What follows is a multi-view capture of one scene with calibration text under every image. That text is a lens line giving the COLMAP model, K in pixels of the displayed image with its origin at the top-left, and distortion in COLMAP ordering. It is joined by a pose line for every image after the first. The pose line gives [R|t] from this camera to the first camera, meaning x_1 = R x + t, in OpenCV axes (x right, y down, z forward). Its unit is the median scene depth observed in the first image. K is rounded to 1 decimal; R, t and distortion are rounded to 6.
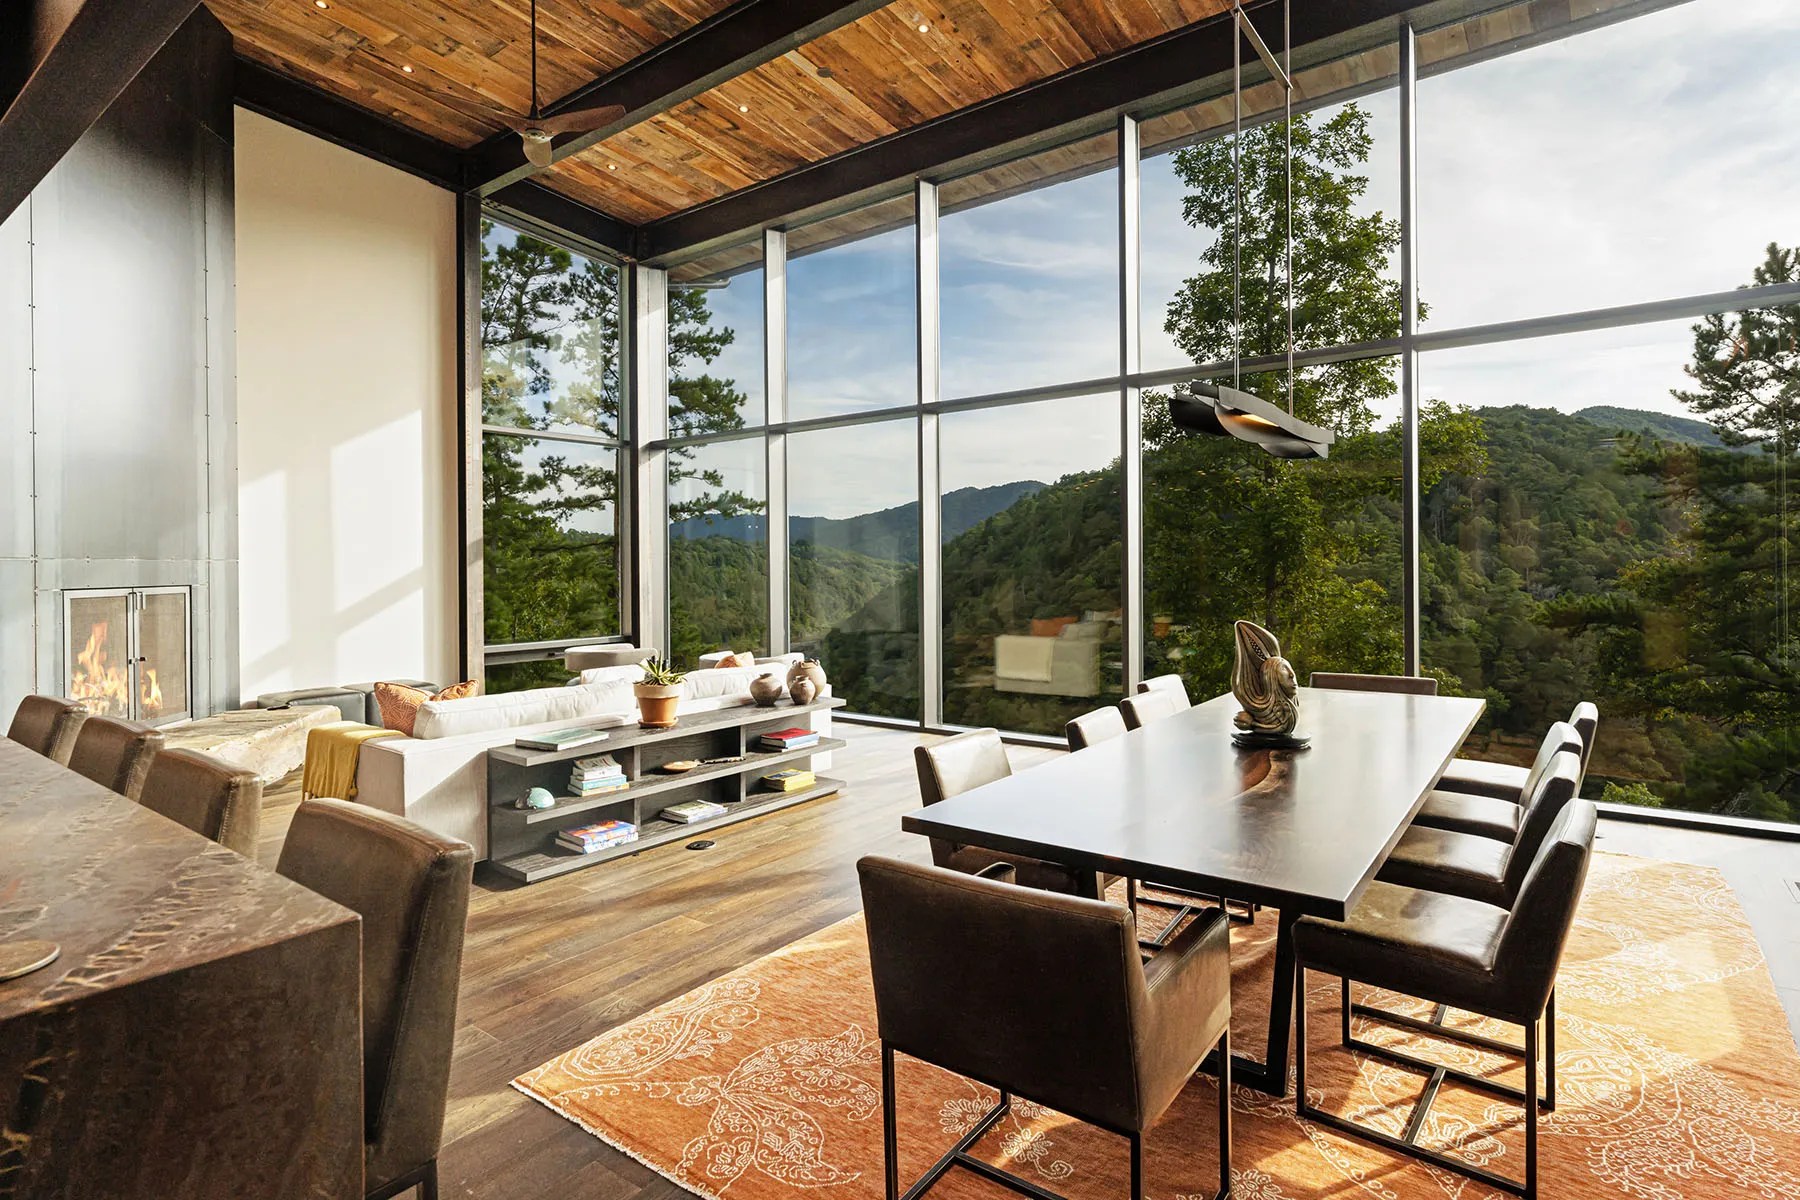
lens RADIAL K [[907.0, 0, 903.0], [0, 907.0, 565.0], [0, 0, 1]] dist [-0.000421, 0.000056]
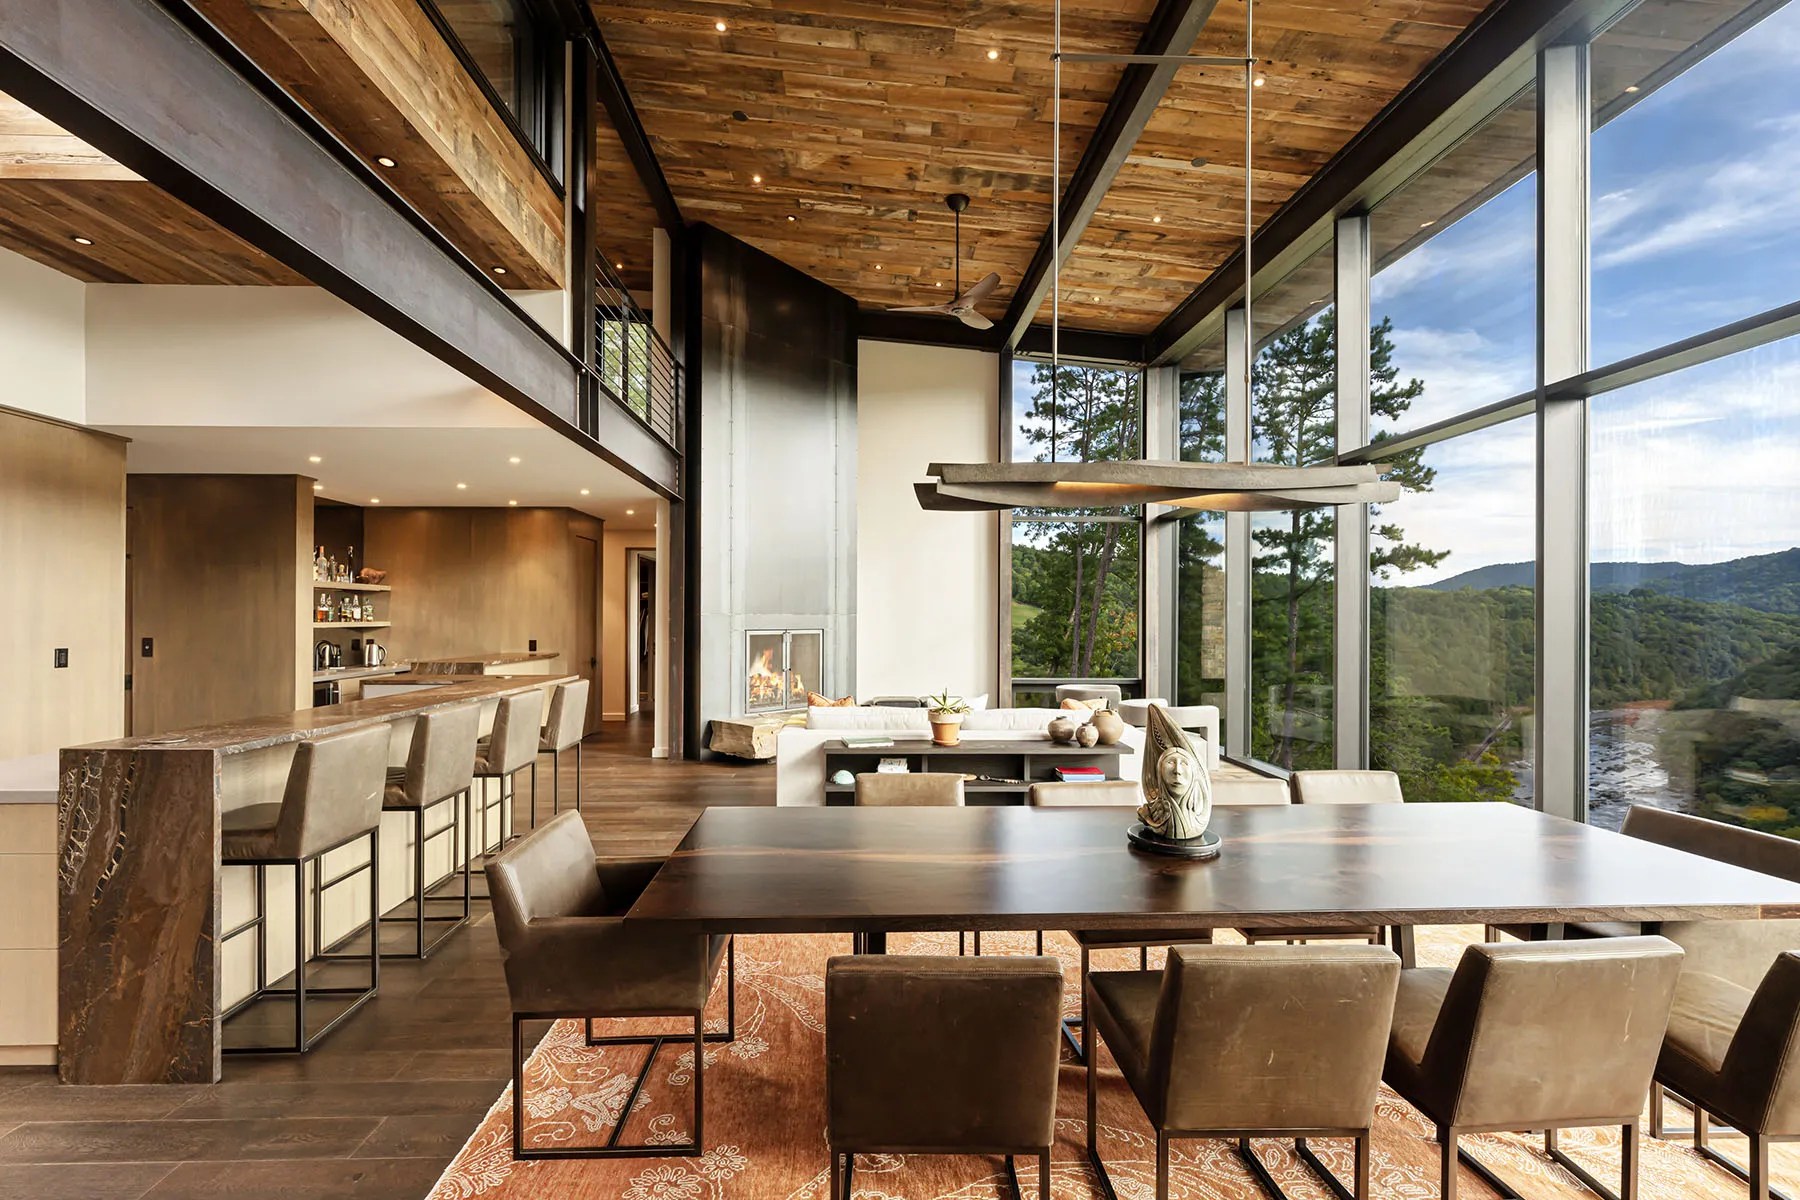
lens RADIAL K [[757.1, 0, 899.8], [0, 757.1, 612.6], [0, 0, 1]] dist [-0.000306, 0.000000]
pose [[0.645982, 0.008681, -0.763303, 0.278726], [-0.010364, 0.999943, 0.002602, -0.009817], [0.763282, 0.006230, 0.646035, 0.122176]]
